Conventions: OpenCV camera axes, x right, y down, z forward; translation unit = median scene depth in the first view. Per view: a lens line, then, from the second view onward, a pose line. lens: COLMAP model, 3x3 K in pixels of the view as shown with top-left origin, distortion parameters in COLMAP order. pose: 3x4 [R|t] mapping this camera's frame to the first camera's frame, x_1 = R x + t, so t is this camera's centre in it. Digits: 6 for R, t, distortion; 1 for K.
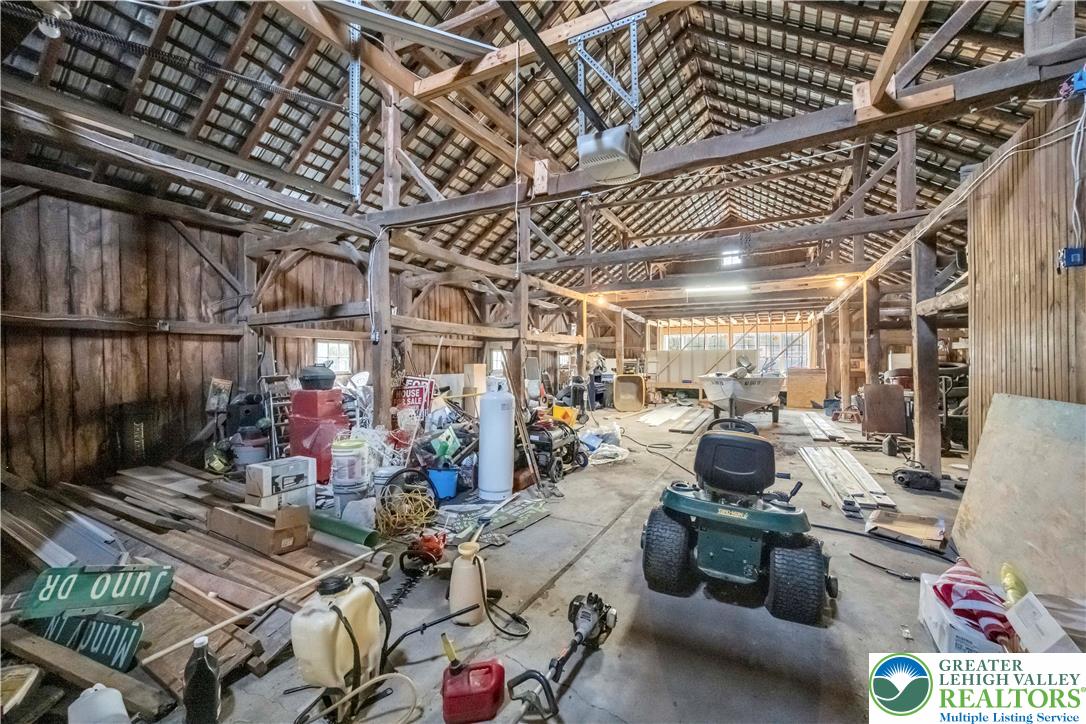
lens RADIAL K [[427.6, 0, 538.8], [0, 427.6, 360.6], [0, 0, 1]] dist [-0.002983, -0.000112]
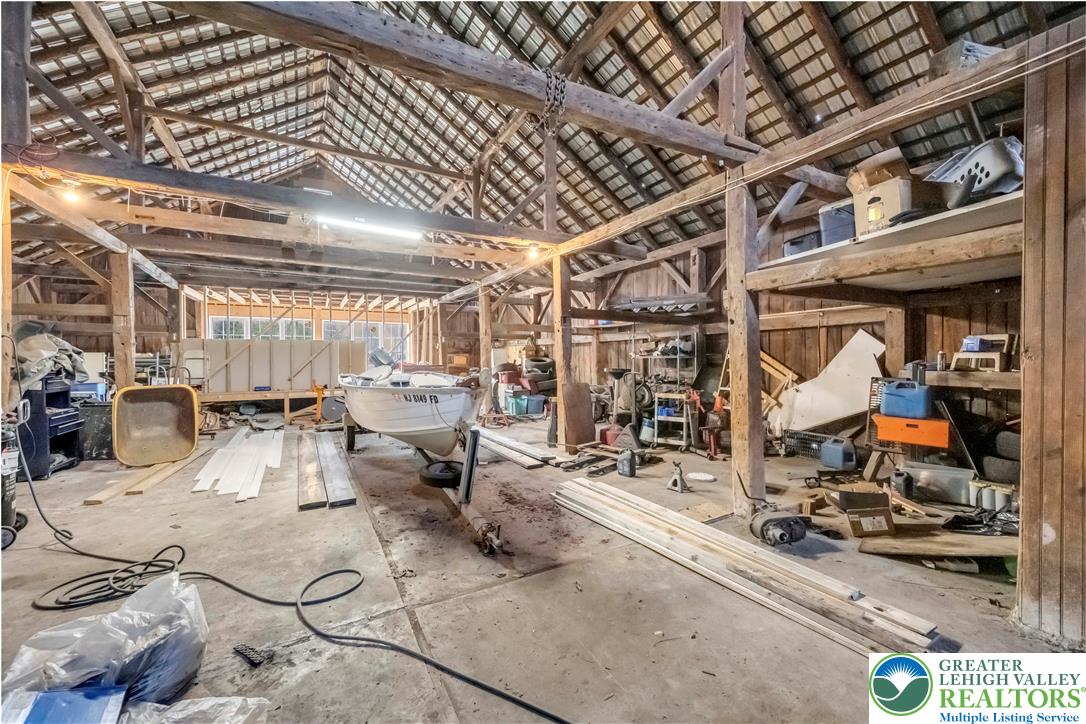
lens RADIAL K [[427.6, 0, 538.2], [0, 427.6, 363.2], [0, 0, 1]] dist [-0.002983, -0.000112]
pose [[0.548901, -0.014698, 0.835758, 0.060098], [0.003376, 0.999876, 0.015367, 0.003236], [-0.835880, -0.005614, 0.548883, 0.474149]]
